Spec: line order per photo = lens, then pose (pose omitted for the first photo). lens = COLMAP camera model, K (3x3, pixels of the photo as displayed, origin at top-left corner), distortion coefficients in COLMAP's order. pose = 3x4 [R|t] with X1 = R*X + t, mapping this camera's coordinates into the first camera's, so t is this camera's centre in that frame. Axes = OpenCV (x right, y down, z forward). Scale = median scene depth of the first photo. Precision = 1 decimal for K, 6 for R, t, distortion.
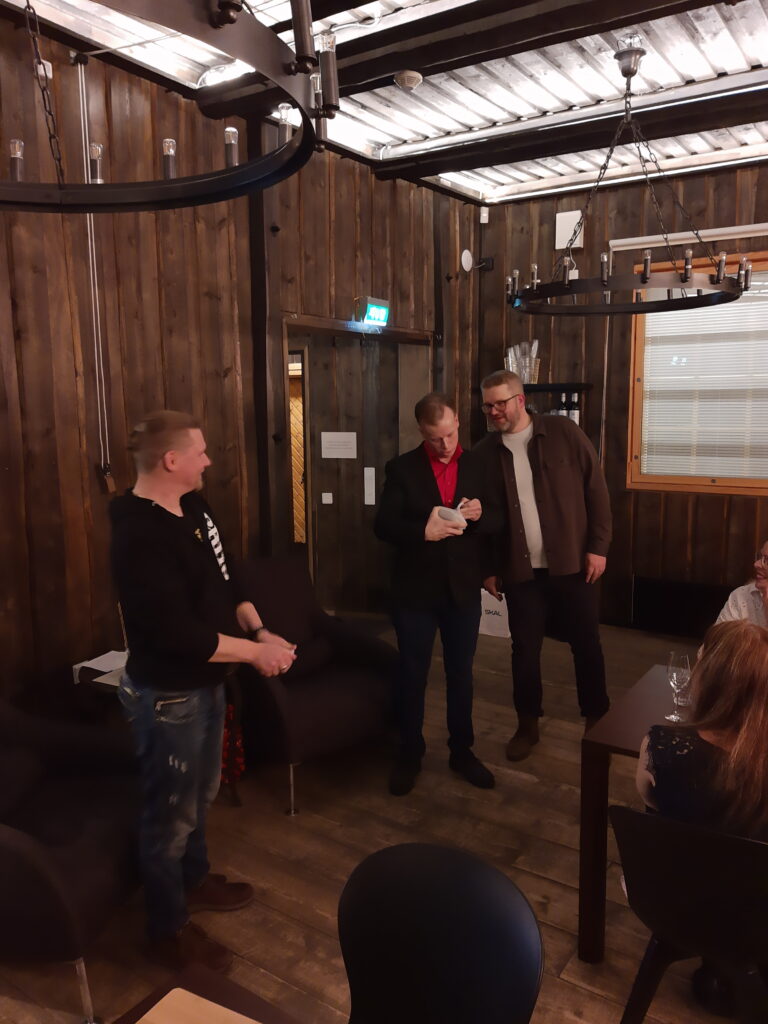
lens RADIAL K [[777.8, 0, 384.0], [0, 777.8, 512.0], [0, 0, 1]] dist [0.007097, -0.082099]
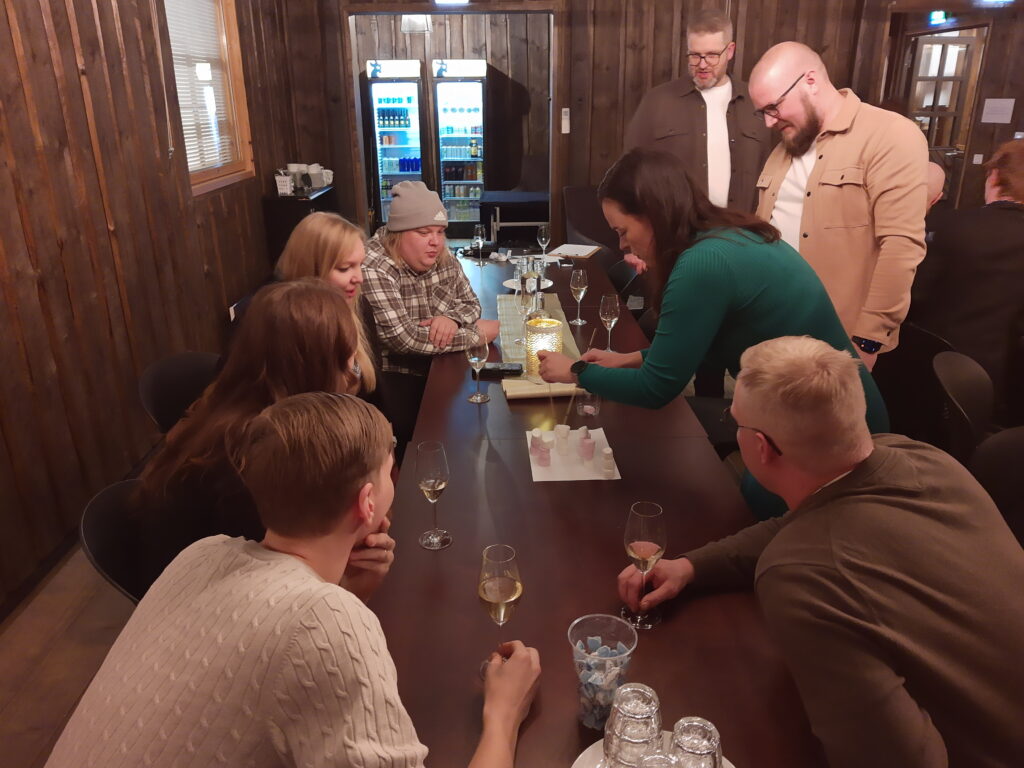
lens RADIAL K [[778.4, 0, 512.0], [0, 778.4, 384.0], [0, 0, 1]] dist [0.001908, -0.004532]
pose [[0.597881, 0.287087, -0.748411, 0.581287], [-0.107908, 0.953992, 0.279742, 0.064649], [0.794288, -0.086493, 0.601353, -0.348265]]
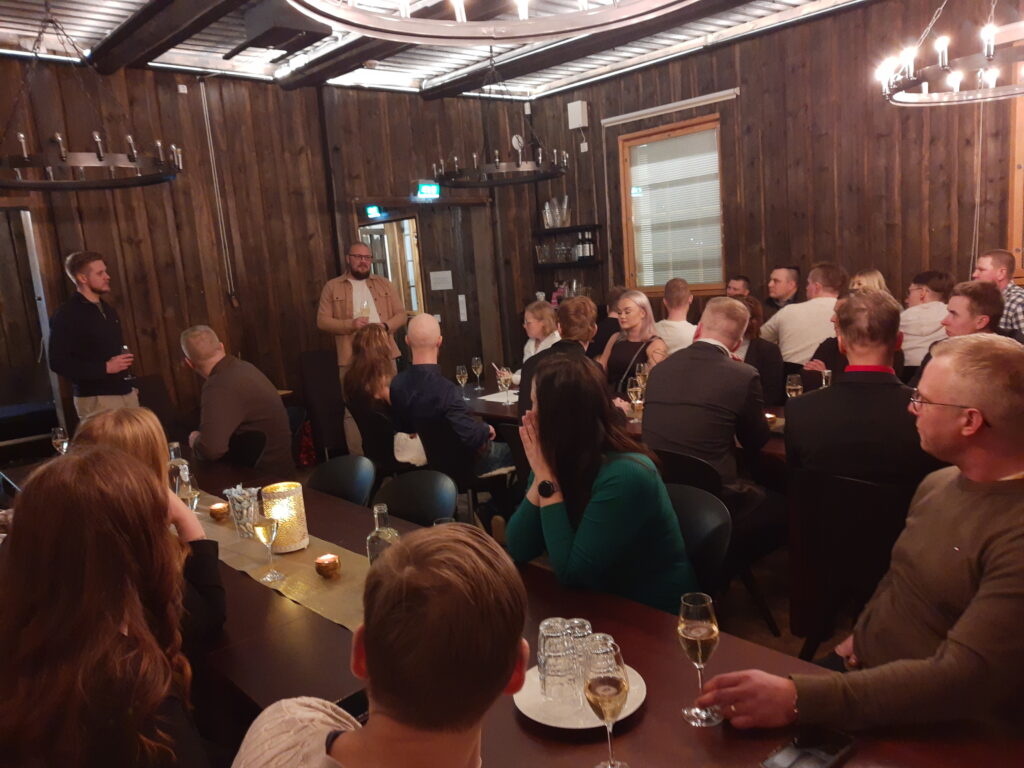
lens RADIAL K [[777.8, 0, 512.0], [0, 777.8, 384.0], [0, 0, 1]] dist [0.007097, -0.082099]
pose [[0.972090, -0.030813, -0.232576, 0.470623], [0.036652, 0.999111, 0.020823, 0.094110], [0.231728, -0.028766, 0.972355, -0.433572]]
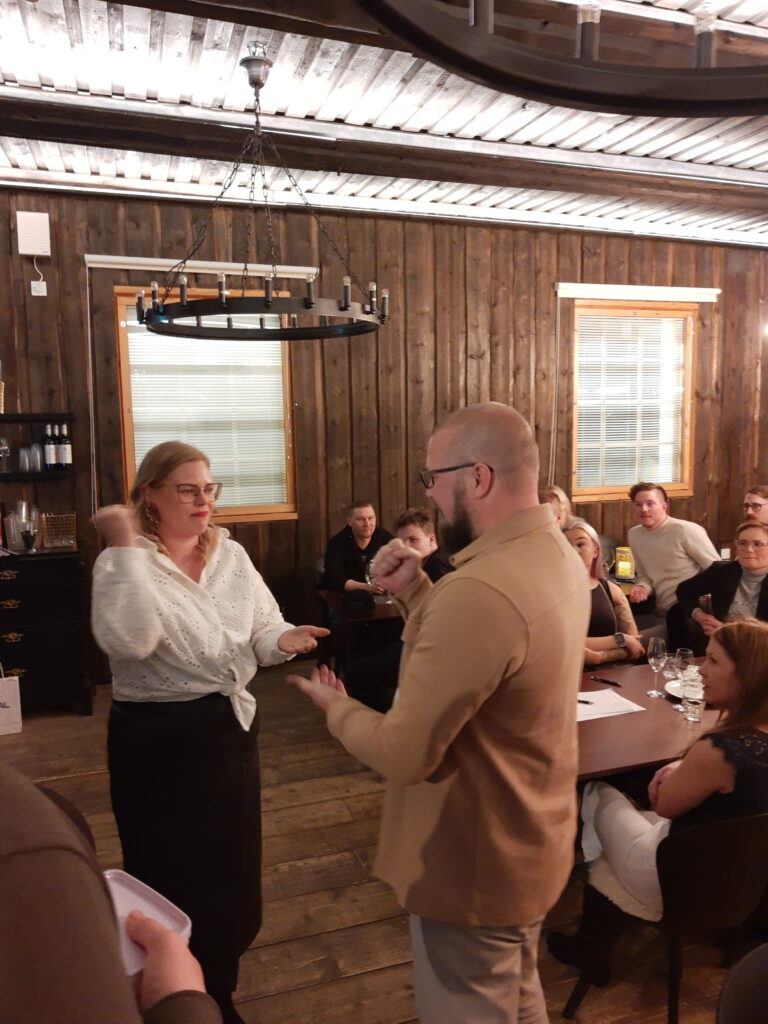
lens RADIAL K [[778.4, 0, 384.3], [0, 778.4, 529.5], [0, 0, 1]] dist [0.001908, -0.004532]
pose [[0.602419, -0.106183, 0.791086, -0.259626], [0.117767, 0.992089, 0.043482, -0.035100], [-0.789444, 0.066970, 0.610158, 0.210642]]
